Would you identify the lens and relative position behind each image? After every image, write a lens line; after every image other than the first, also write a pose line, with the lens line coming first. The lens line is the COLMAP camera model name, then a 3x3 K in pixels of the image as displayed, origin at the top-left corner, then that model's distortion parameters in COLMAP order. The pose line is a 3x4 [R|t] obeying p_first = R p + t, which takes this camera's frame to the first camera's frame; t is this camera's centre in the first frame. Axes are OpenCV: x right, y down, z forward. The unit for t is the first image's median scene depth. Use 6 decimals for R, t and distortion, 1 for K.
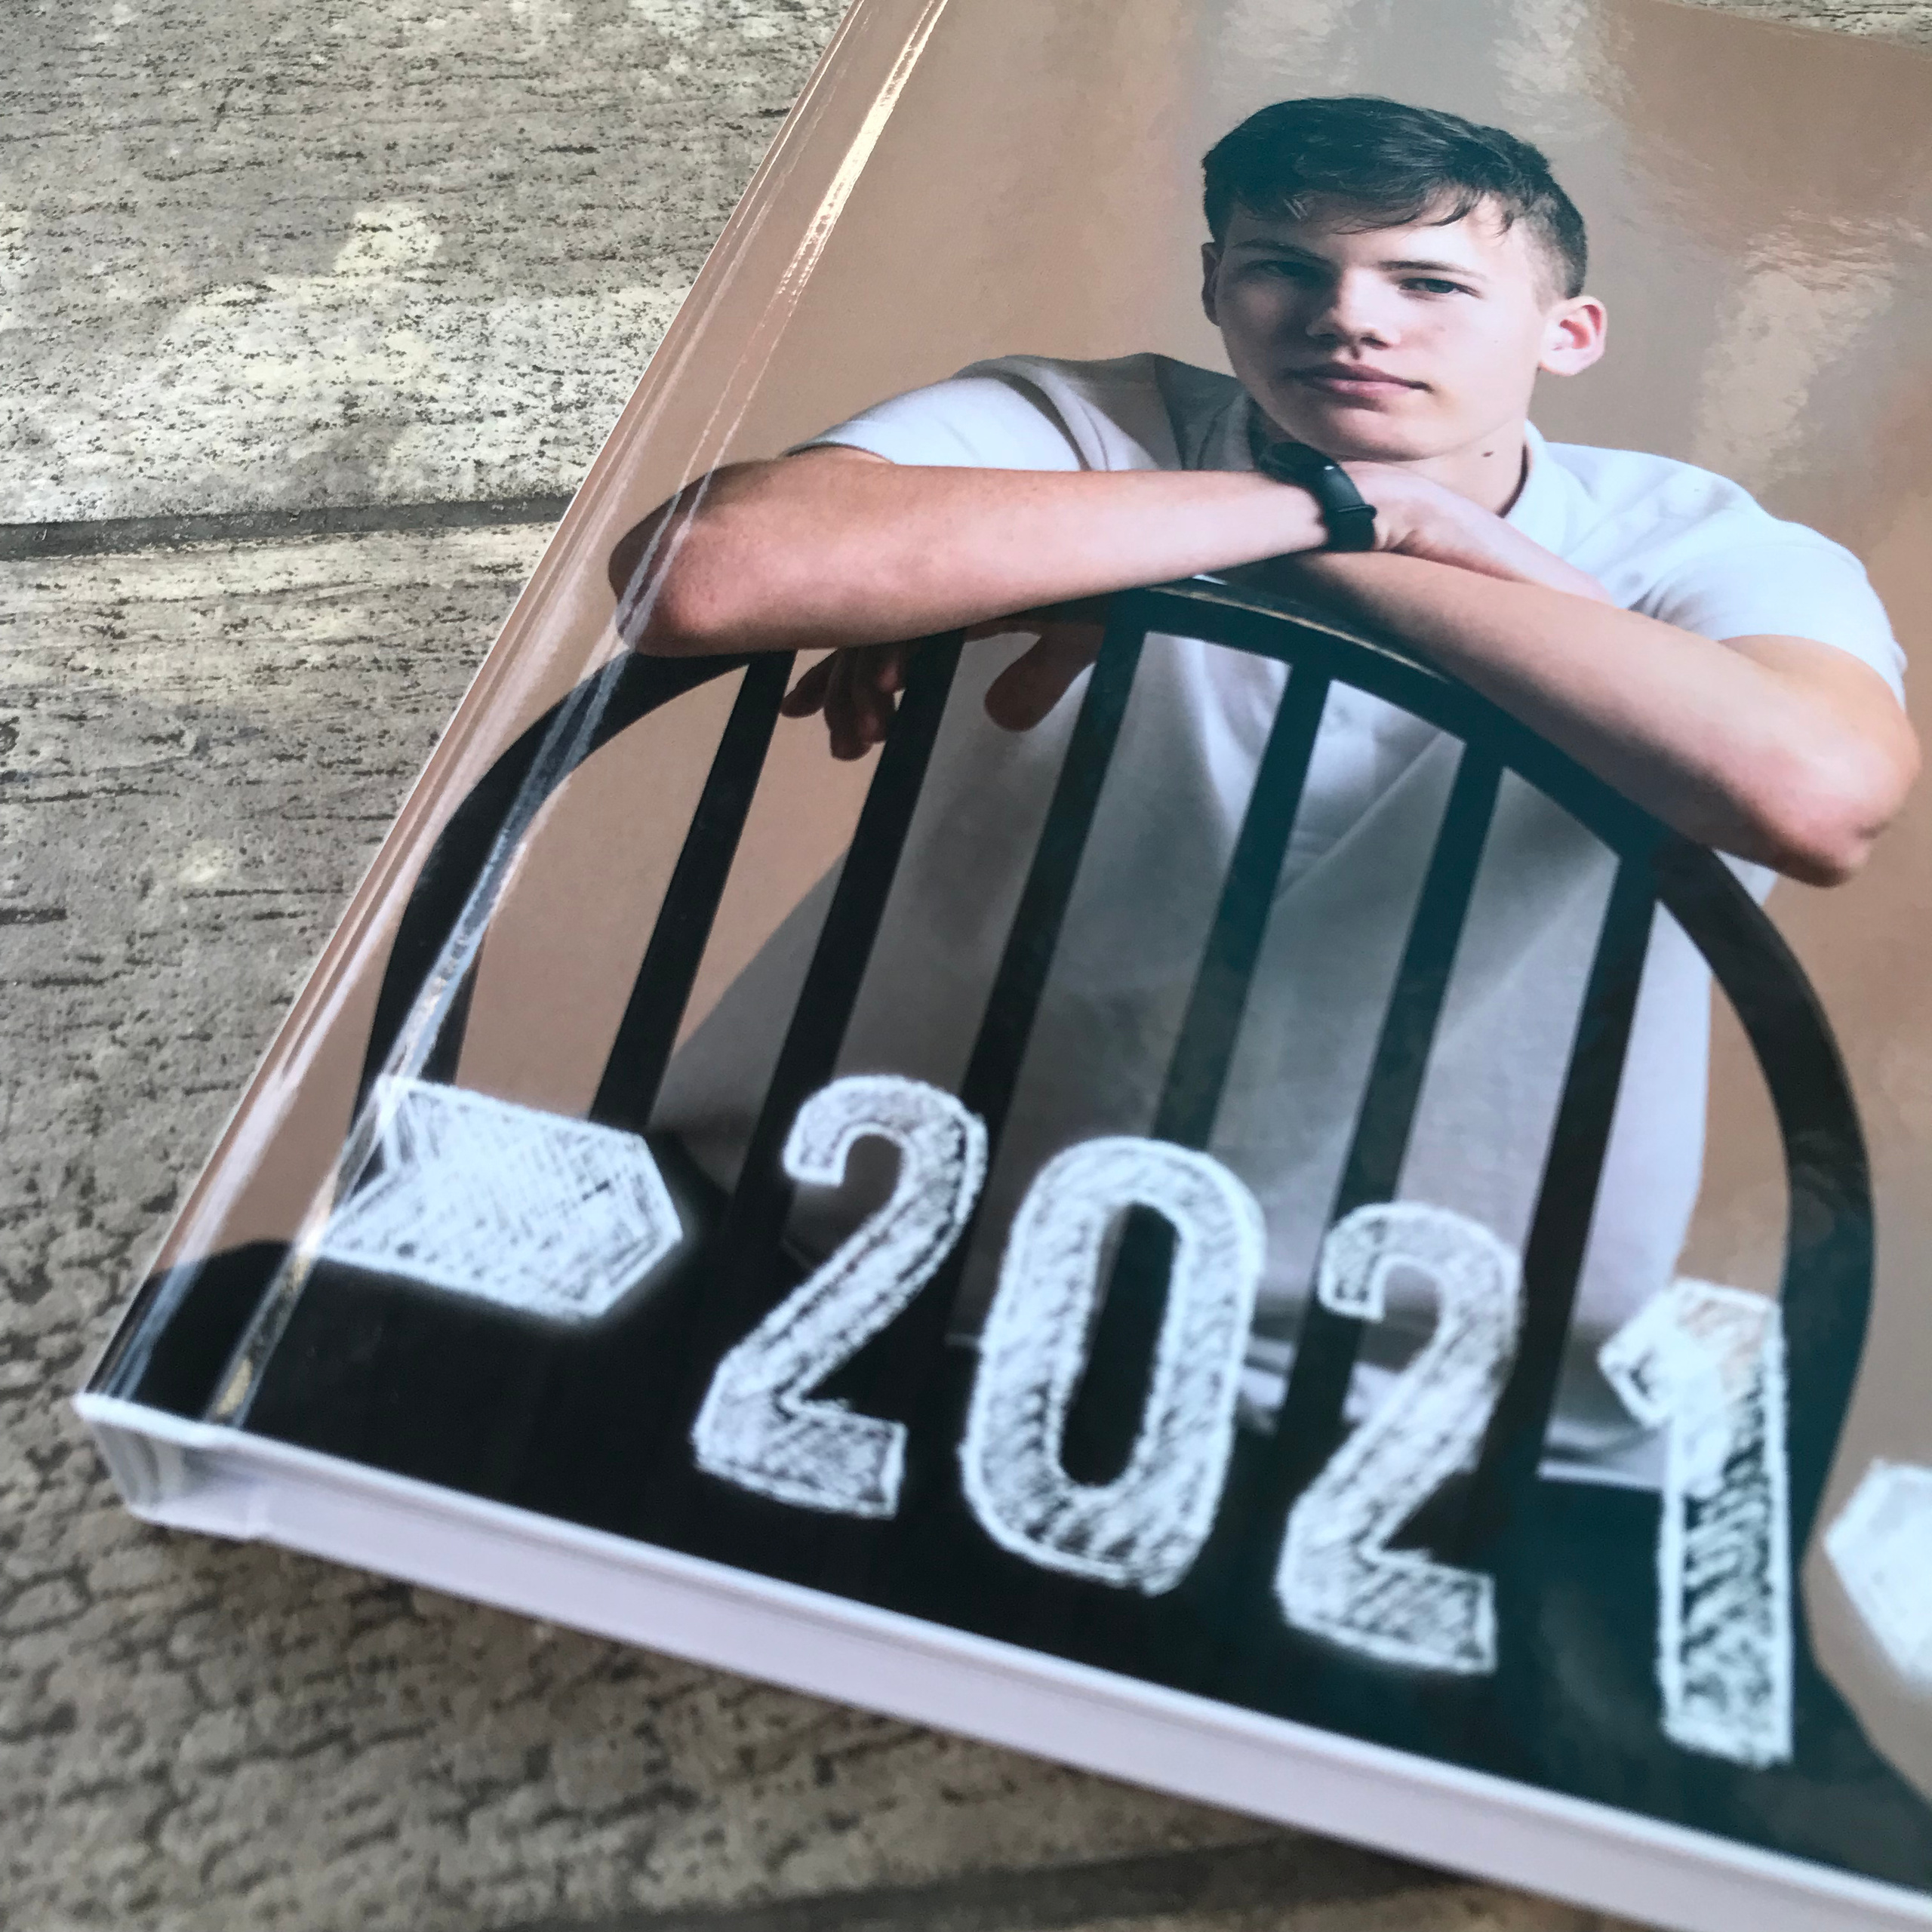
lens RADIAL K [[2603.7, 0, 962.0], [0, 2603.7, 969.0], [0, 0, 1]] dist [-0.041755, 0.000000]
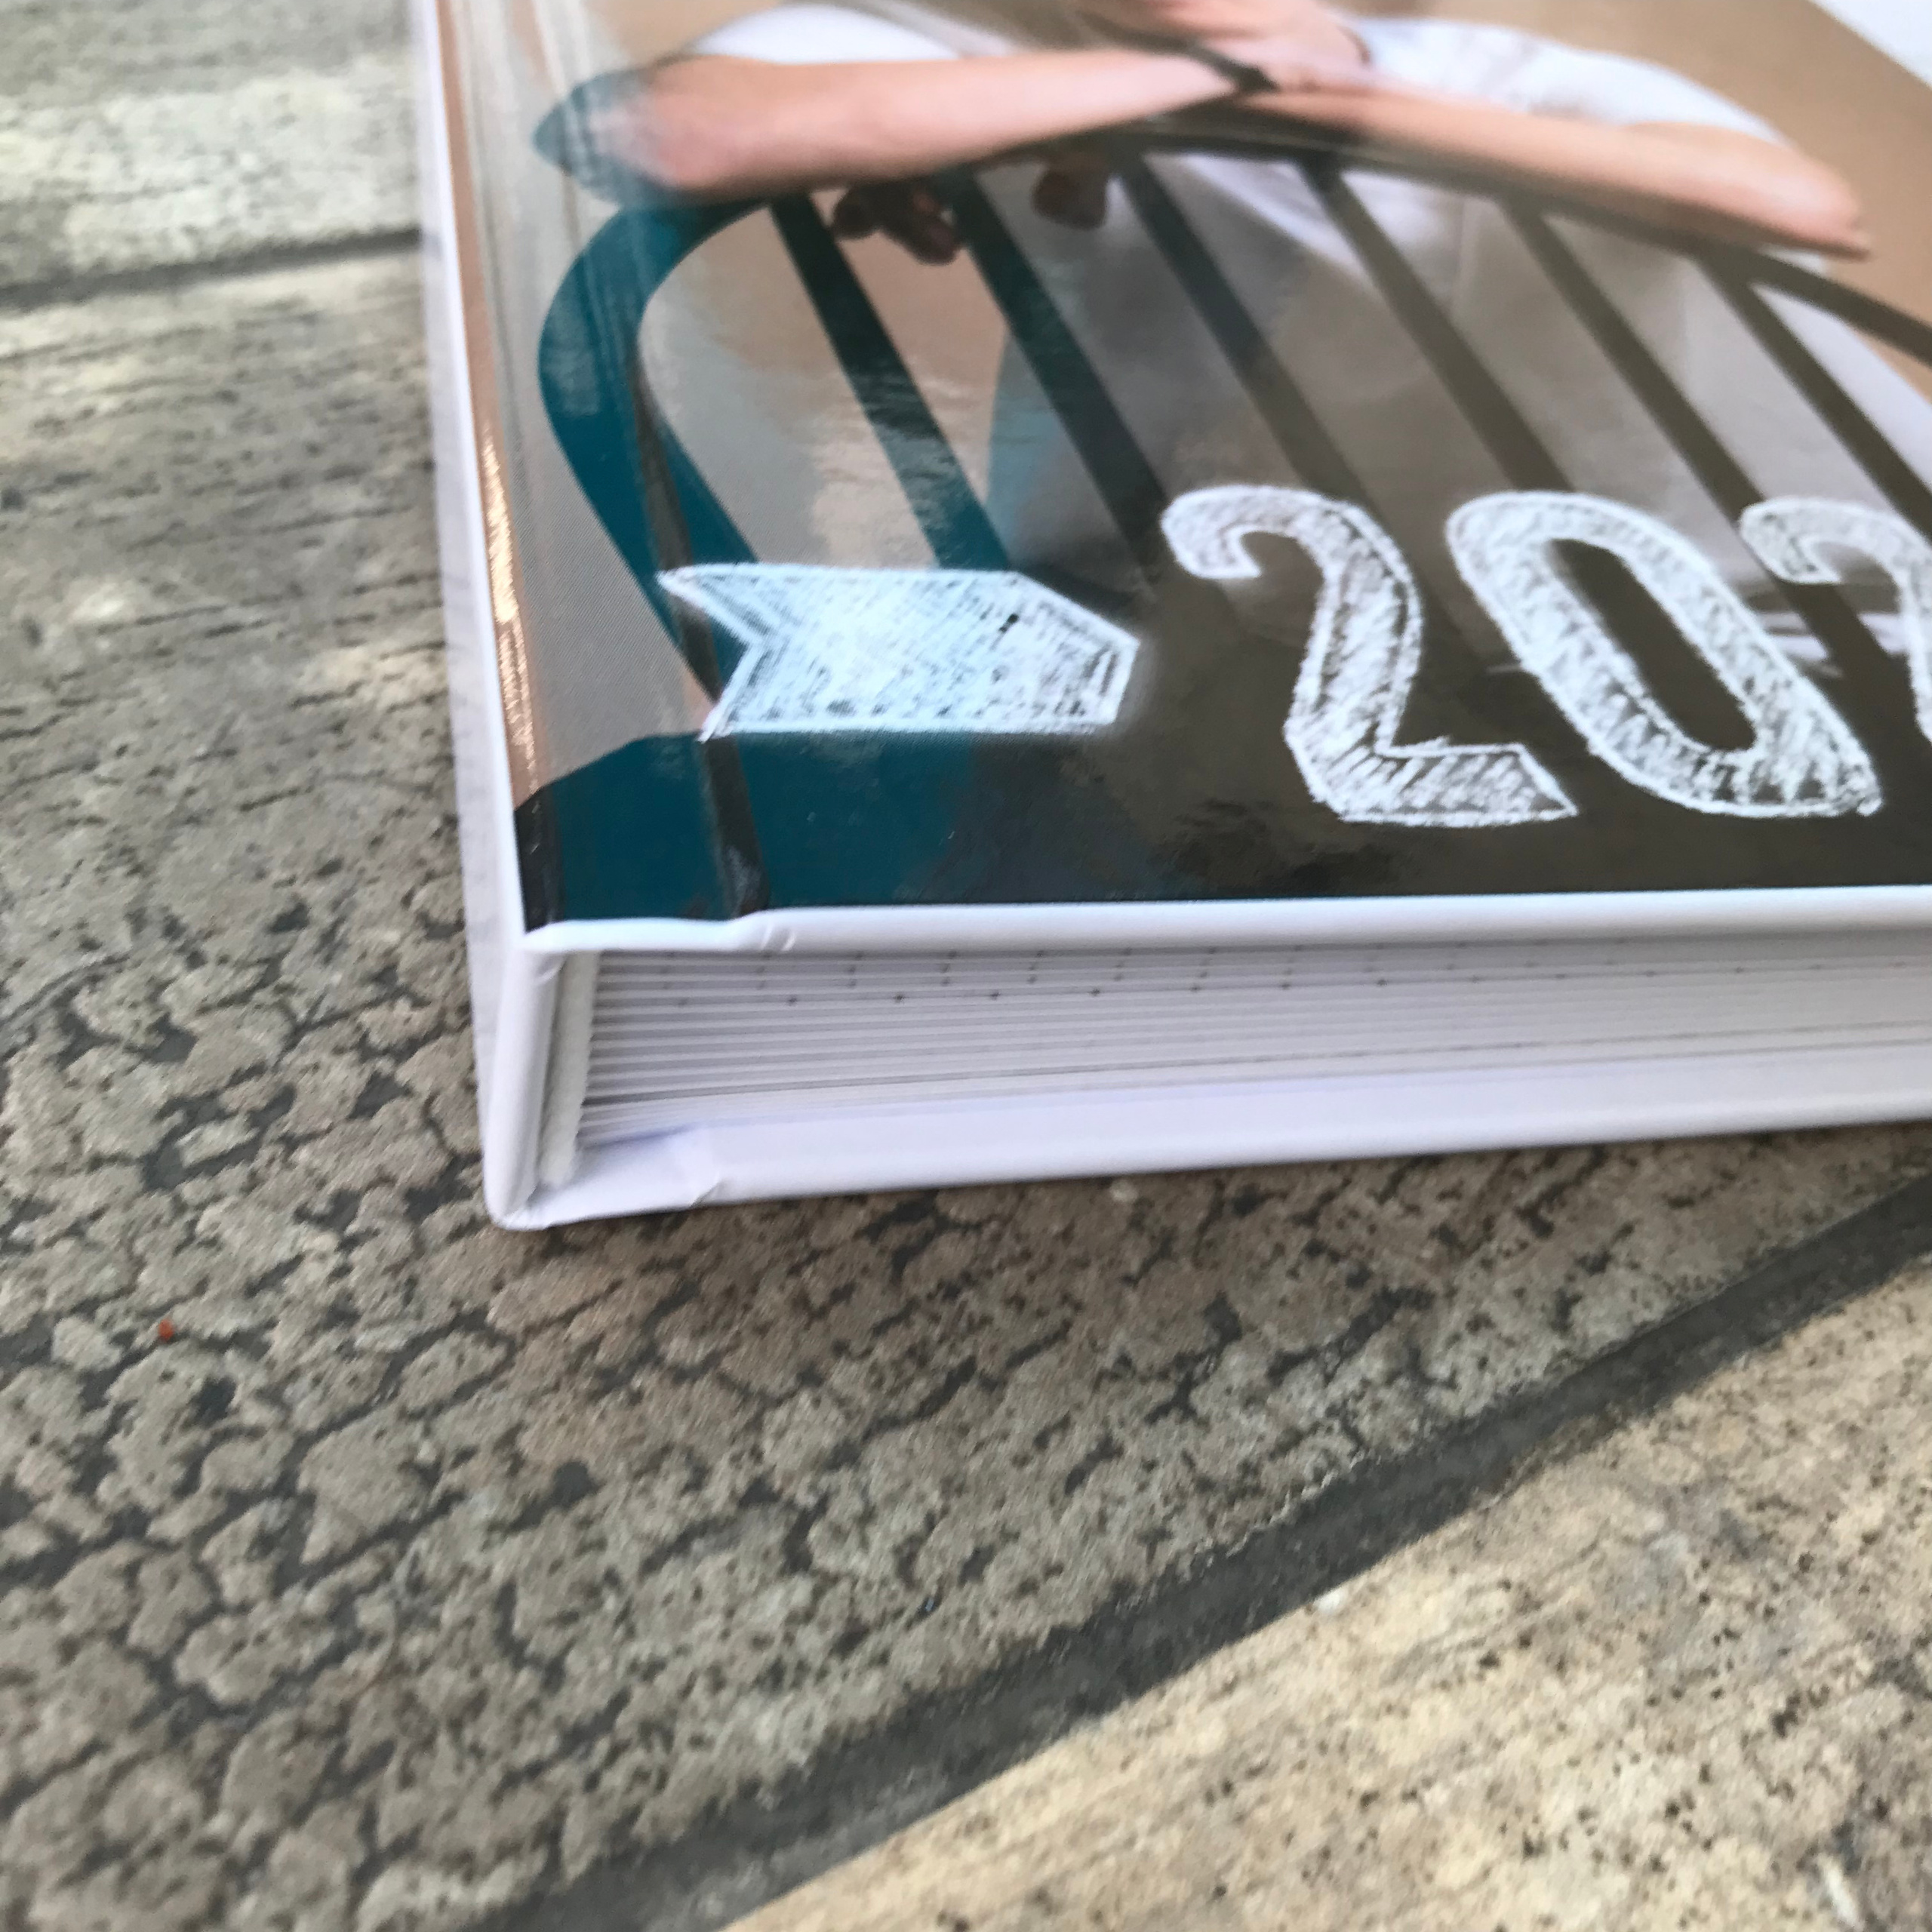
lens RADIAL K [[2603.7, 0, 963.9], [0, 2603.7, 964.8], [0, 0, 1]] dist [-0.041755, 0.000000]
pose [[0.868966, -0.212051, 0.447138, -0.526243], [0.306299, 0.940138, -0.149407, 0.295254], [-0.388690, 0.266788, 0.881898, 0.352653]]
